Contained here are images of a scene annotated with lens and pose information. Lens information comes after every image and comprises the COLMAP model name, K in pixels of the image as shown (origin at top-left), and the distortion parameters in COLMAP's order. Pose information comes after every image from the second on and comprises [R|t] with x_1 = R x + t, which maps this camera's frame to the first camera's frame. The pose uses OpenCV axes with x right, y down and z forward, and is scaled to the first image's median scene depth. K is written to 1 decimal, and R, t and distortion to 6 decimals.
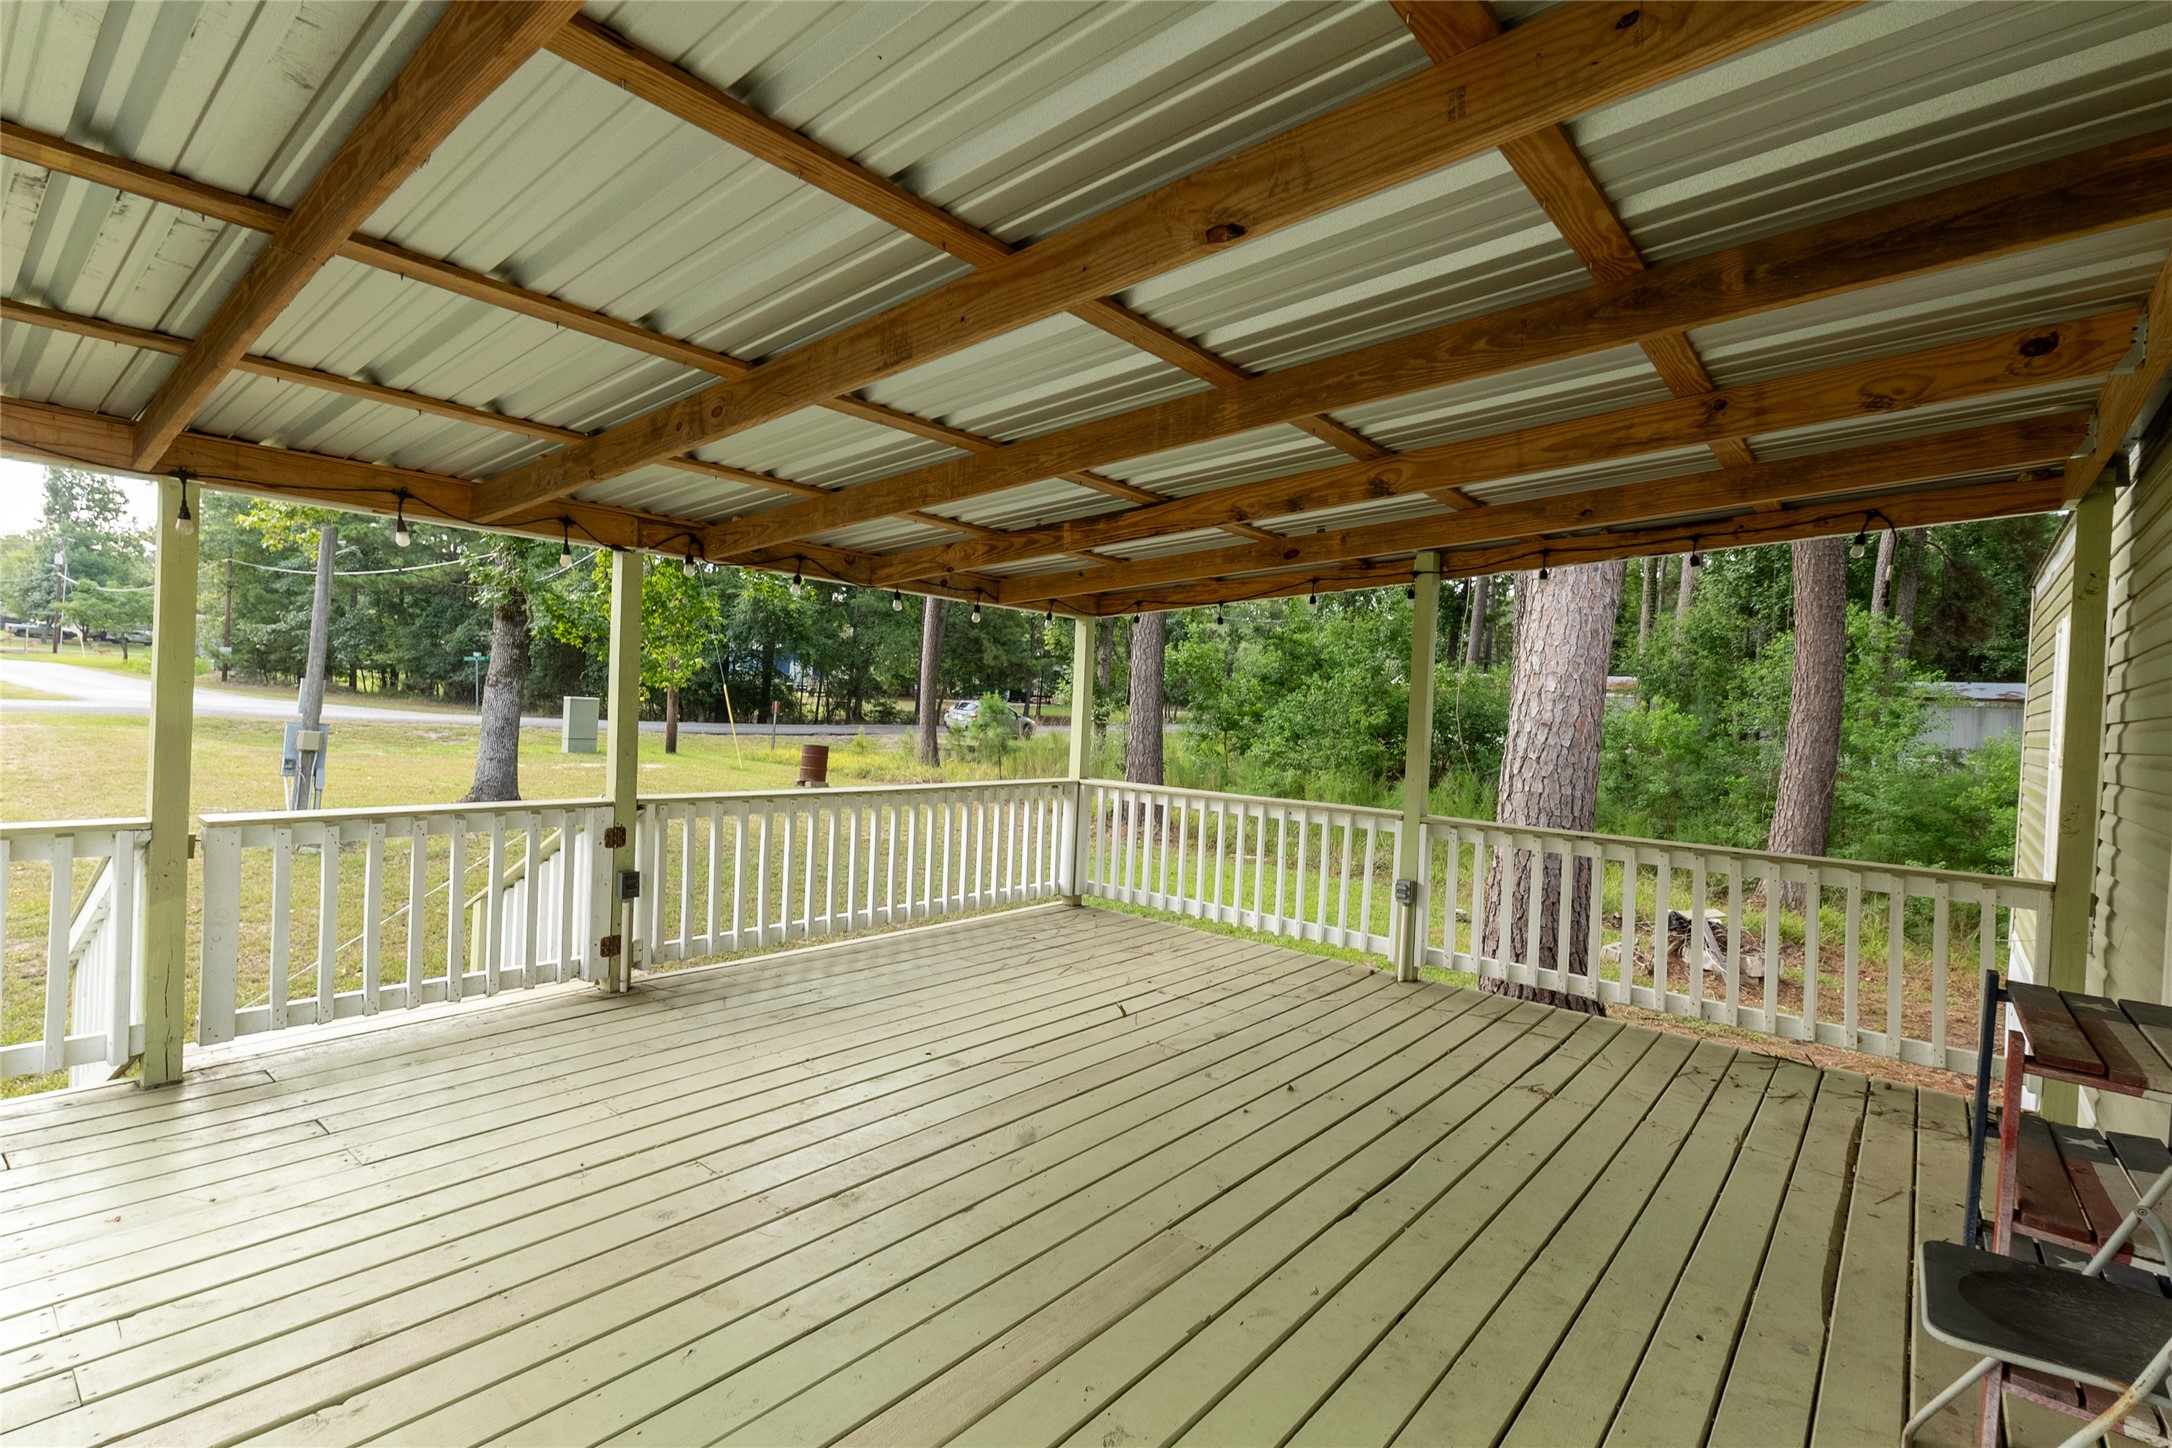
lens RADIAL K [[930.7, 0, 1072.6], [0, 930.7, 716.6], [0, 0, 1]] dist [0.007800, -0.000330]
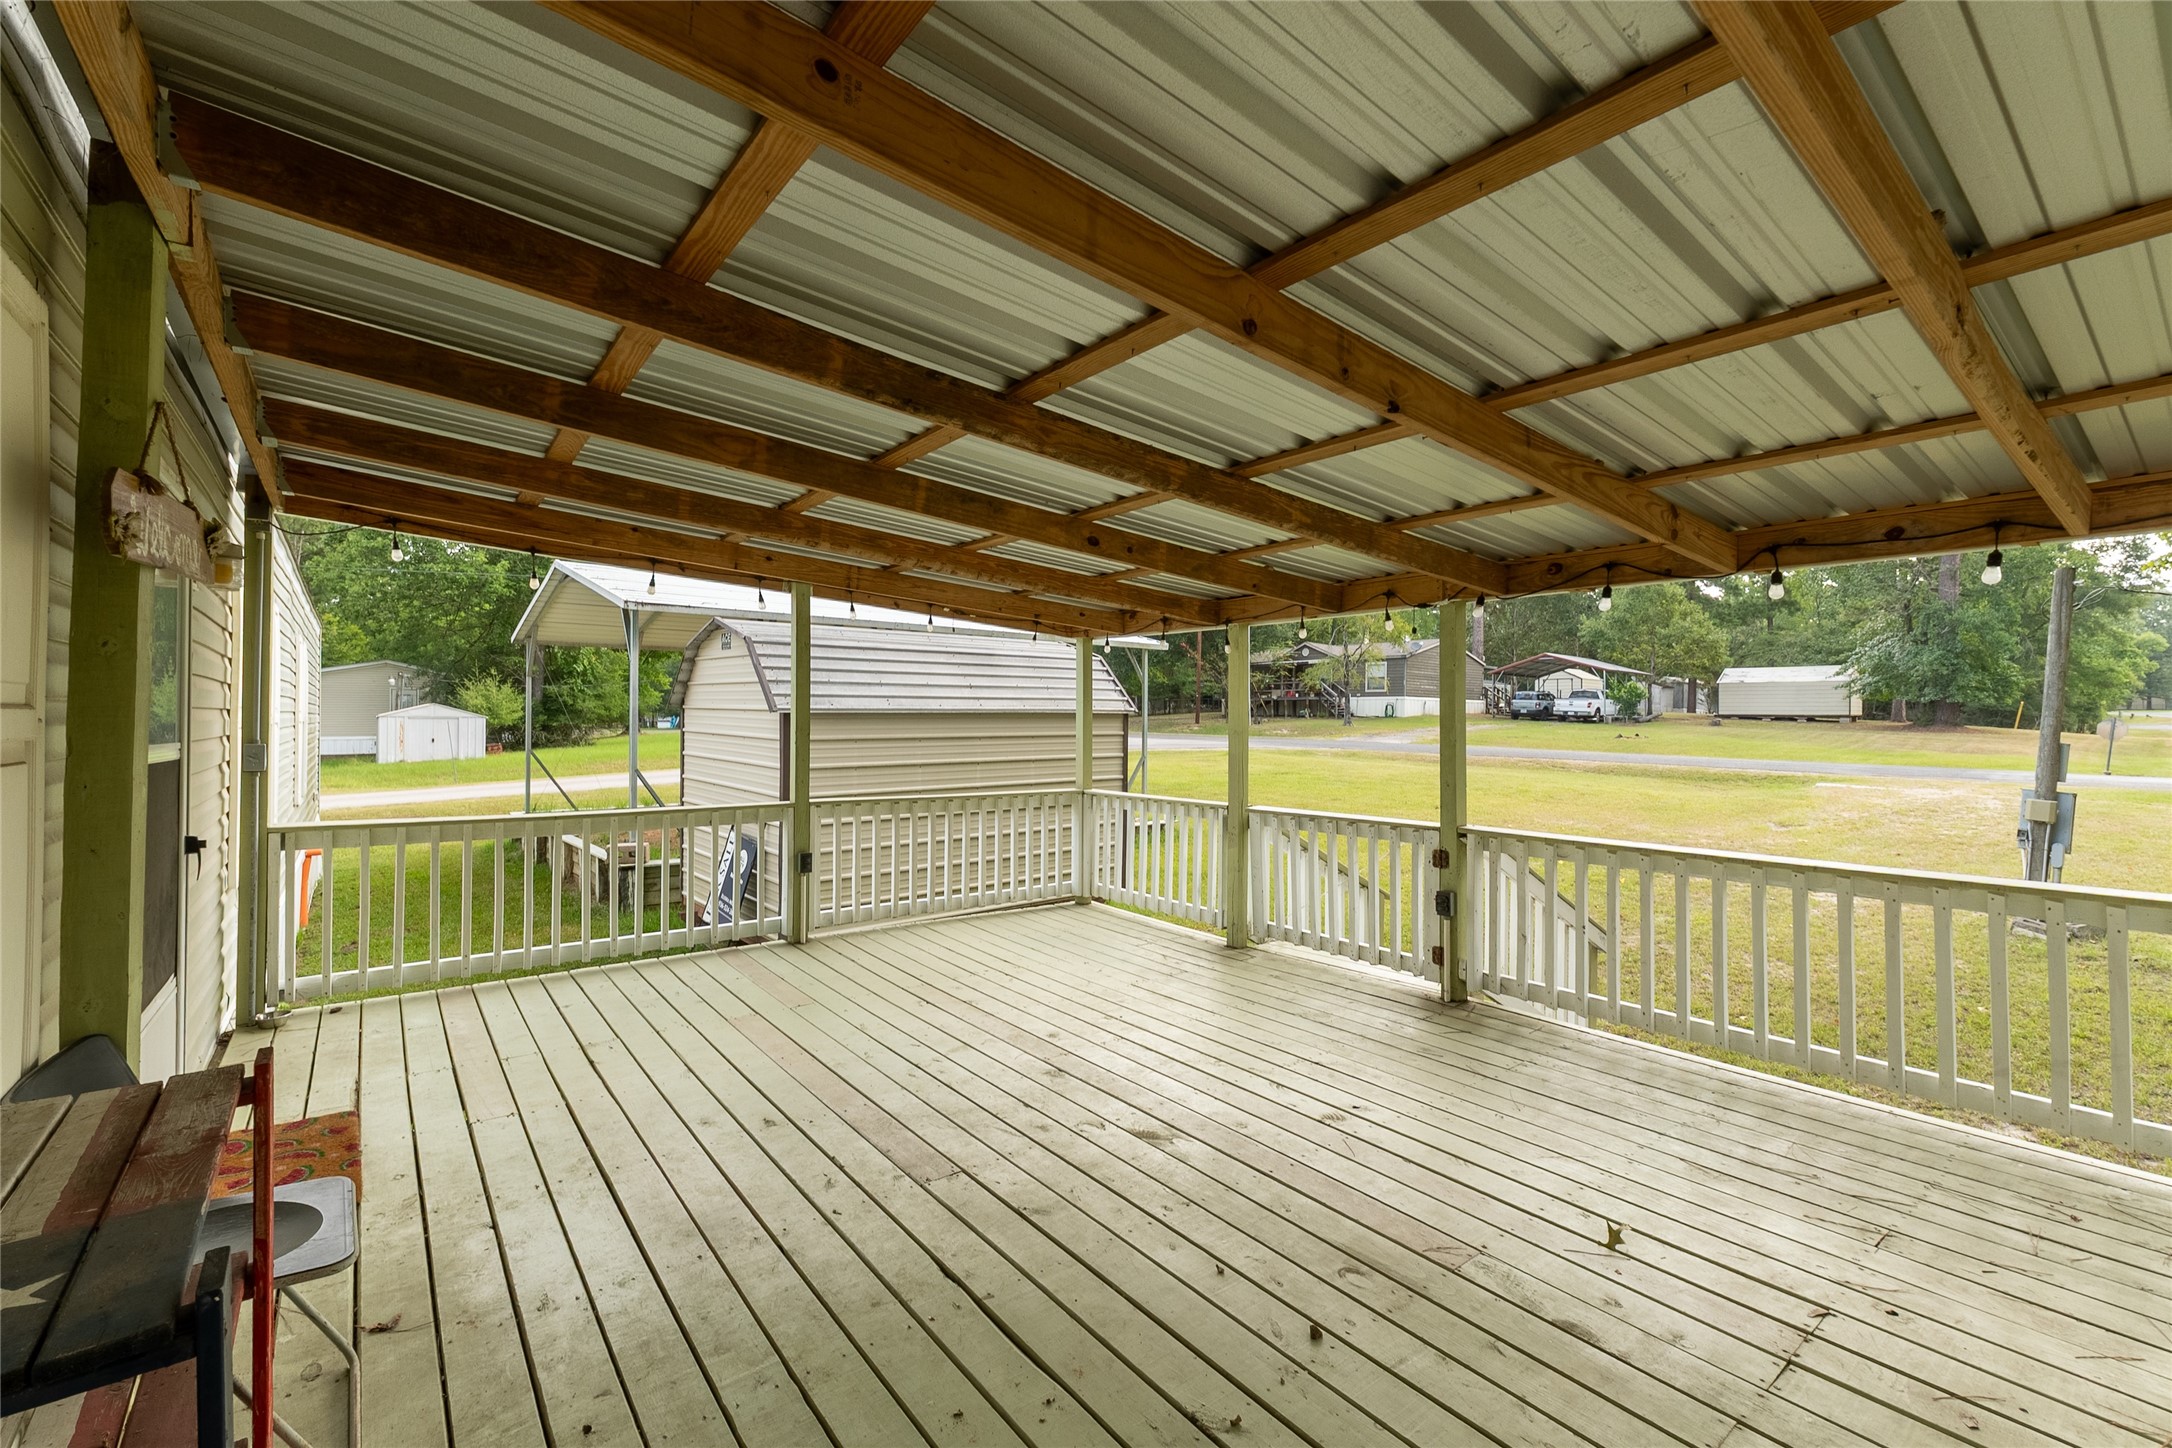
lens RADIAL K [[930.7, 0, 1072.1], [0, 930.7, 719.6], [0, 0, 1]] dist [0.007800, -0.000330]
pose [[-0.172864, -0.051238, -0.983612, 0.719840], [-0.030295, 0.998450, -0.046687, 0.027989], [0.984480, 0.021728, -0.174148, 0.772925]]
